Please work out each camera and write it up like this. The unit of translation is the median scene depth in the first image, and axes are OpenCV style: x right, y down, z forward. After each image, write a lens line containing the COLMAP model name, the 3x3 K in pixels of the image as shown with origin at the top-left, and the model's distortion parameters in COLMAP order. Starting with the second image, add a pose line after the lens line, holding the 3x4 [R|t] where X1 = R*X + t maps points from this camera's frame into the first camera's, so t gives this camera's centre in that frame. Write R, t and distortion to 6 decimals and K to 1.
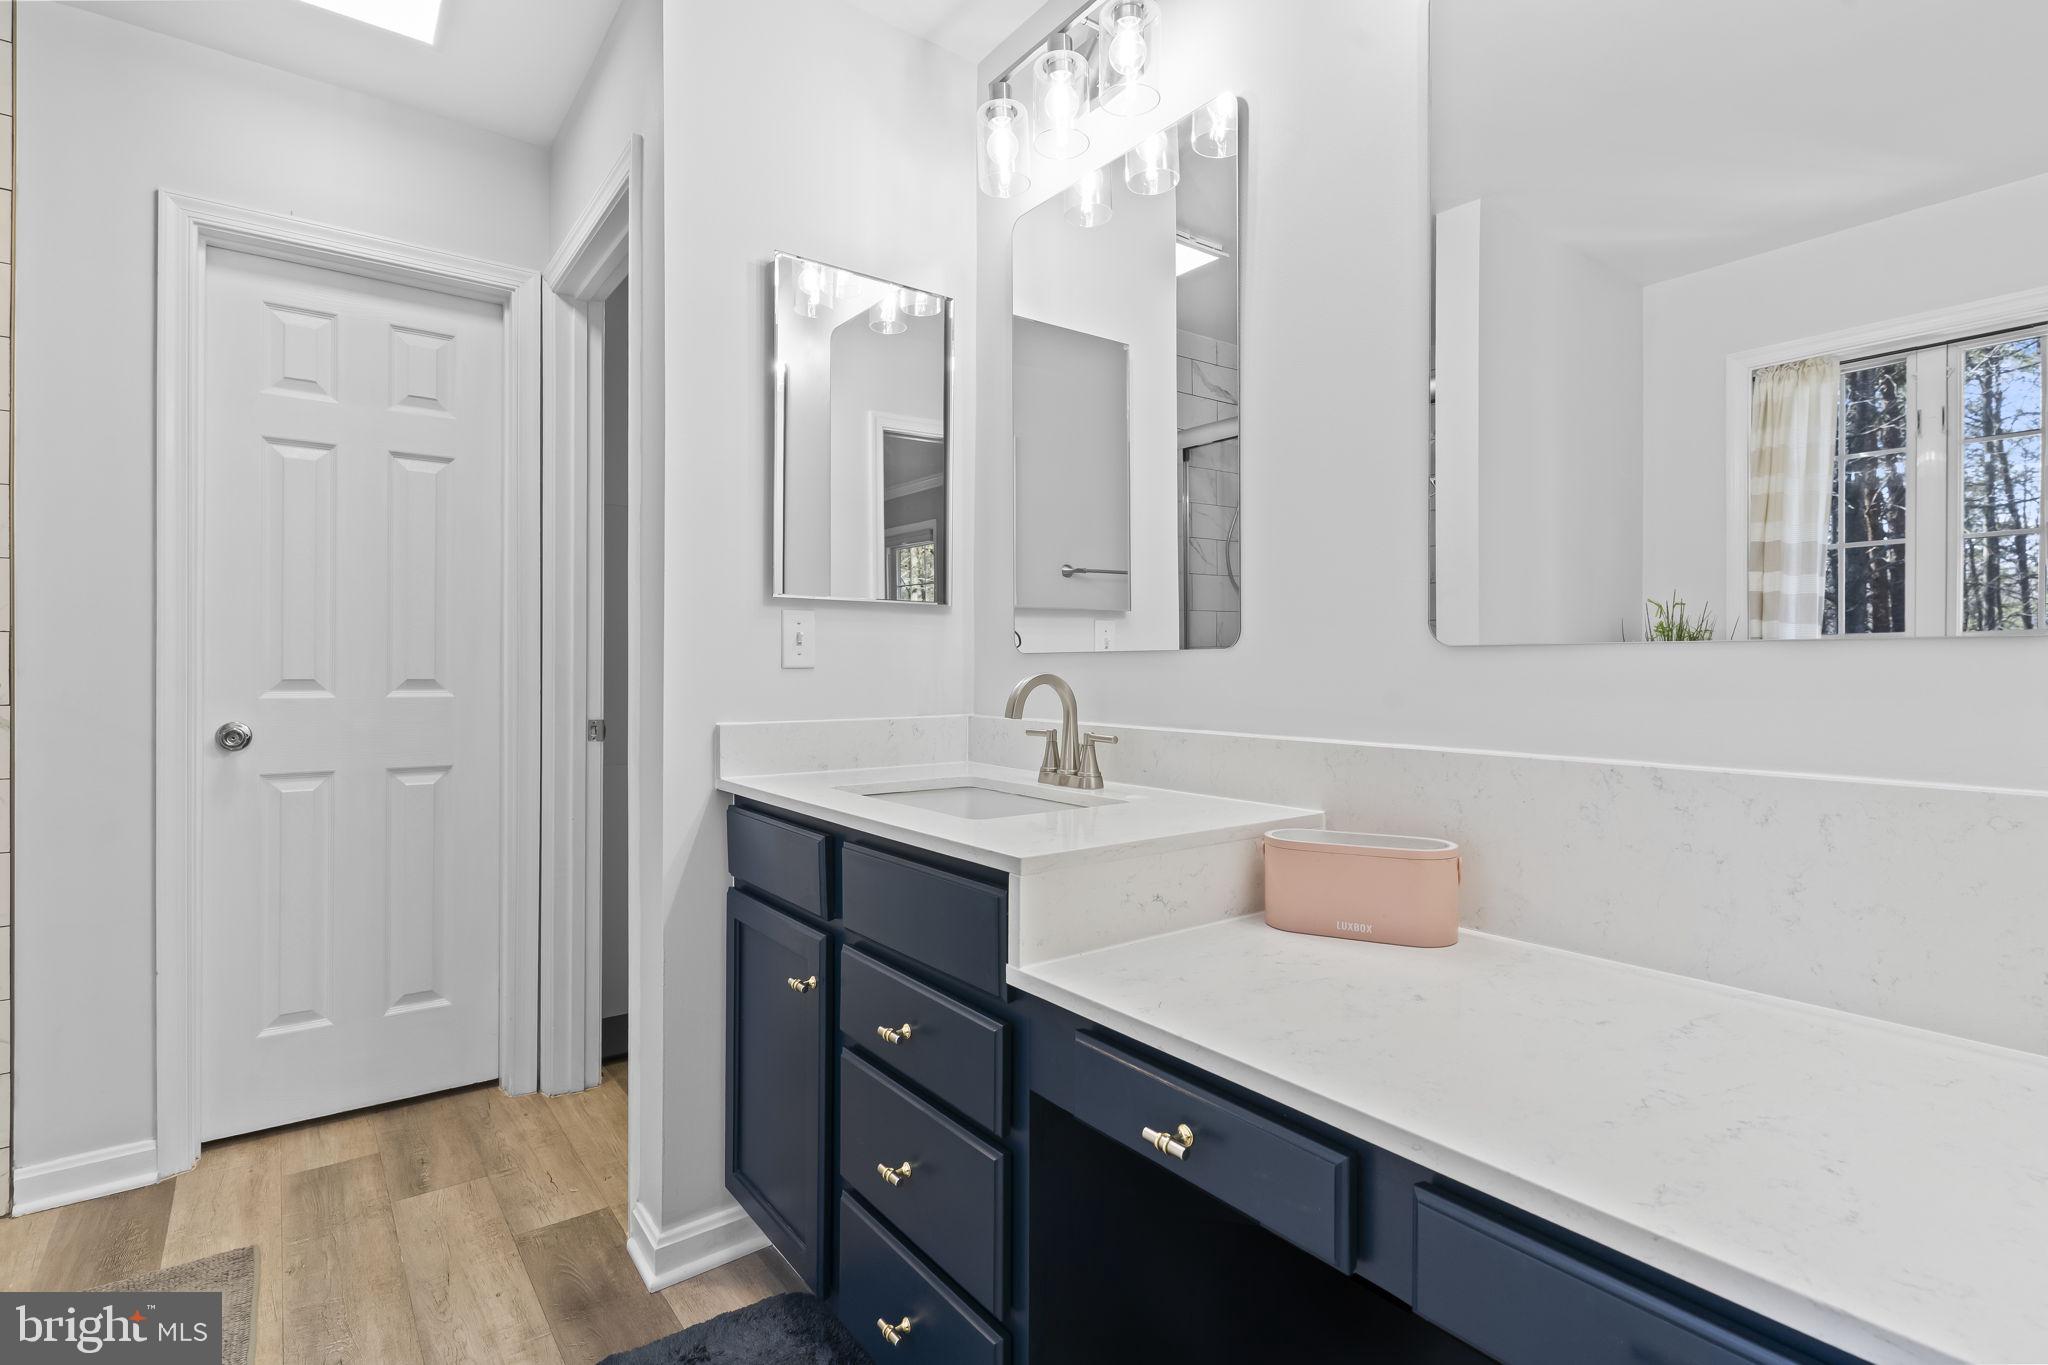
lens RADIAL K [[971.1, 0, 1014.8], [0, 971.1, 673.2], [0, 0, 1]] dist [0.044237, -0.000128]
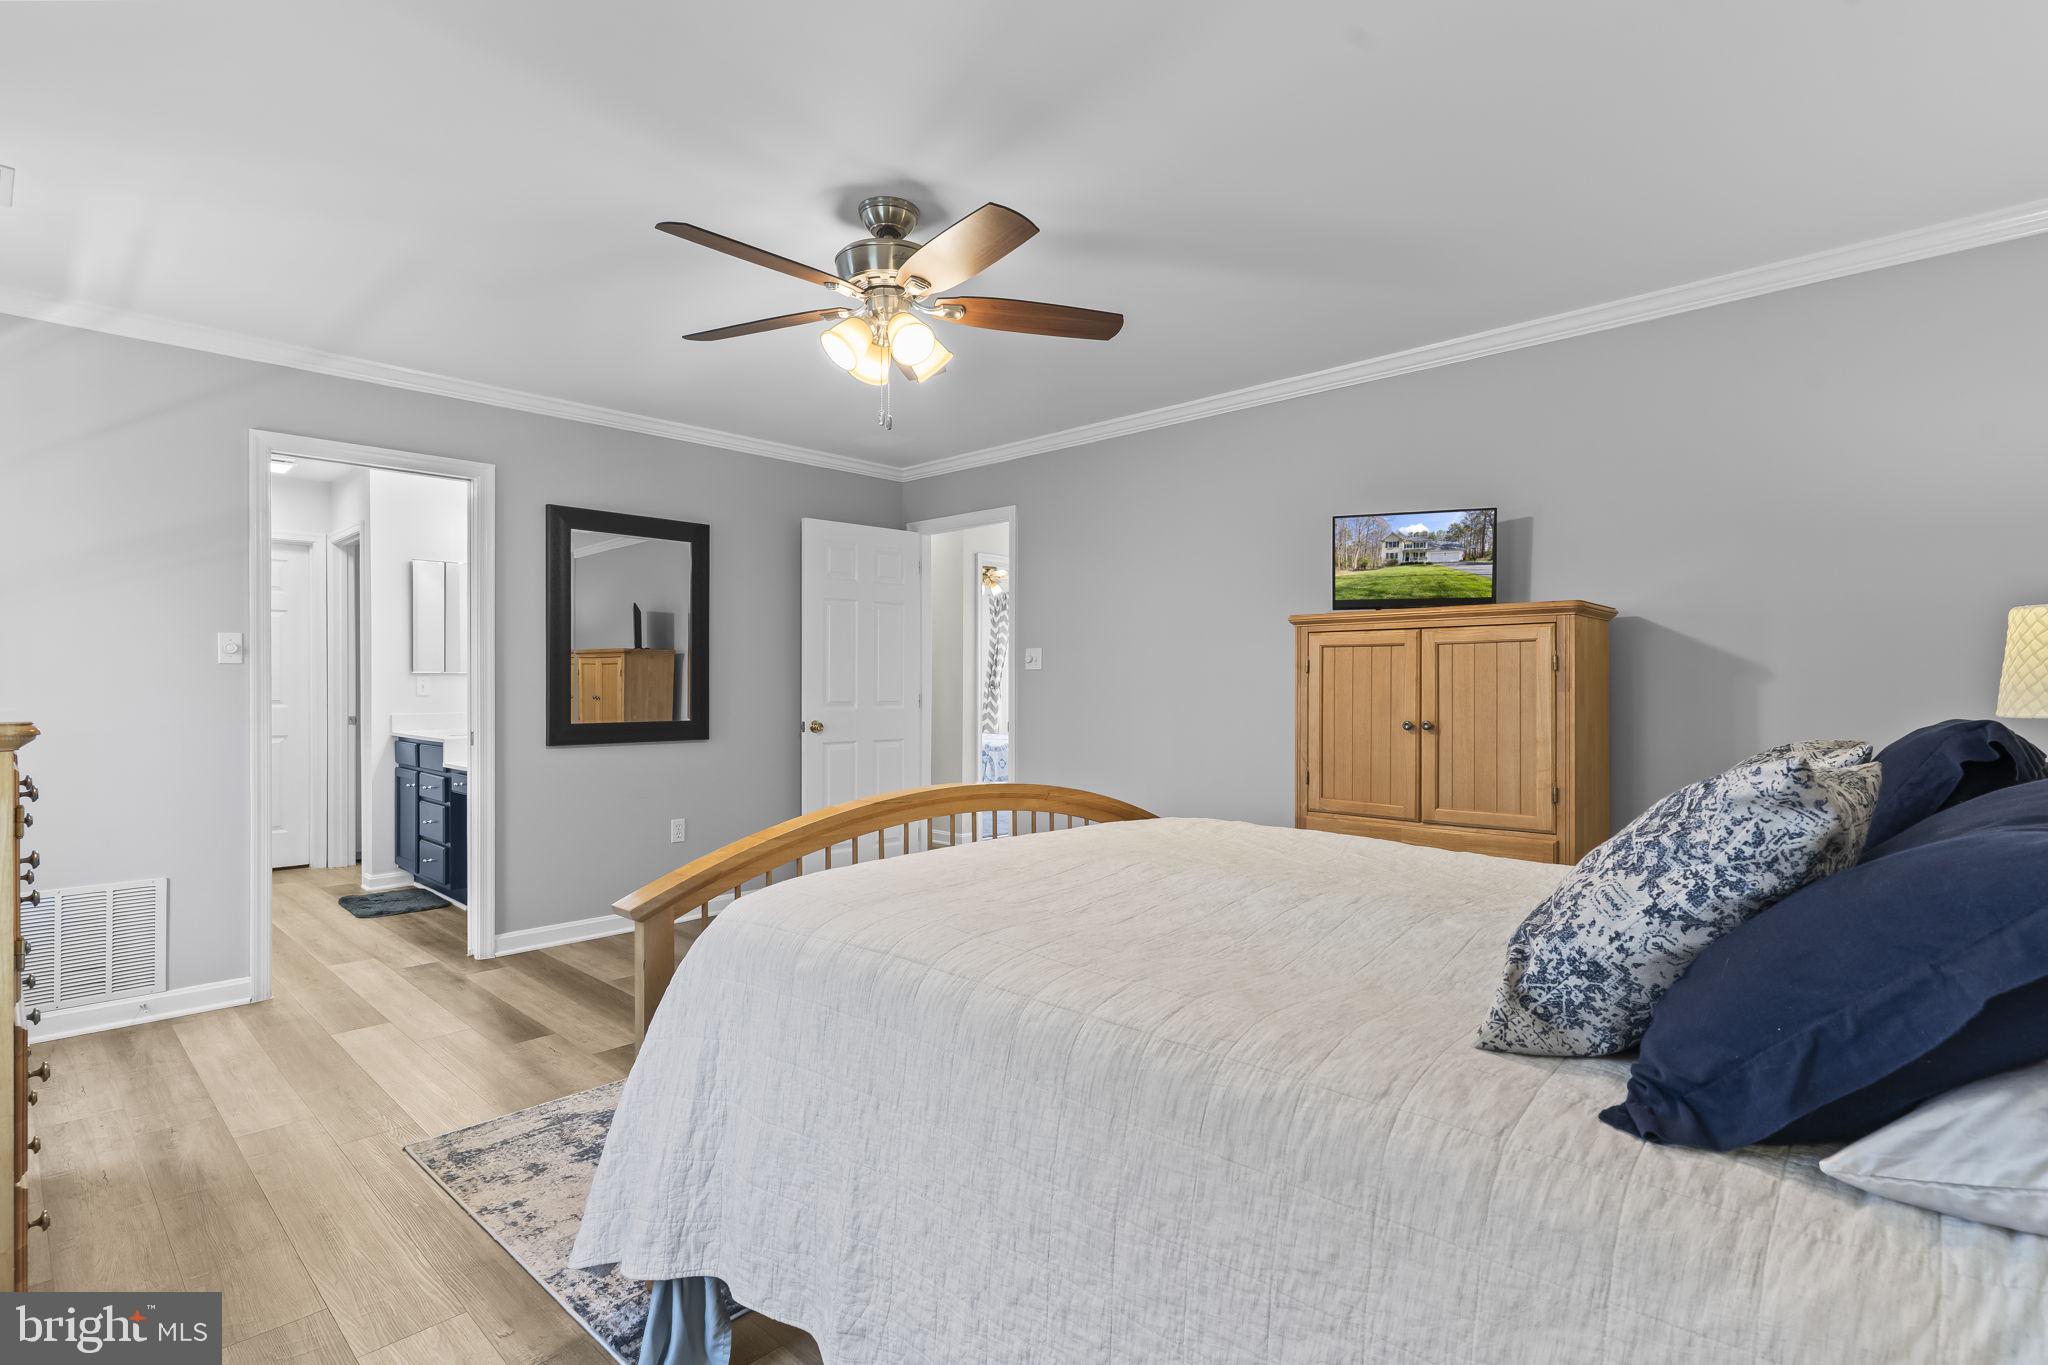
lens RADIAL K [[971.1, 0, 1031.1], [0, 971.1, 699.6], [0, 0, 1]] dist [0.044237, -0.000128]
pose [[0.987112, -0.007778, 0.159840, 0.922697], [0.007061, 0.999962, 0.005055, 0.003932], [-0.159873, -0.003861, 0.987130, -1.860856]]
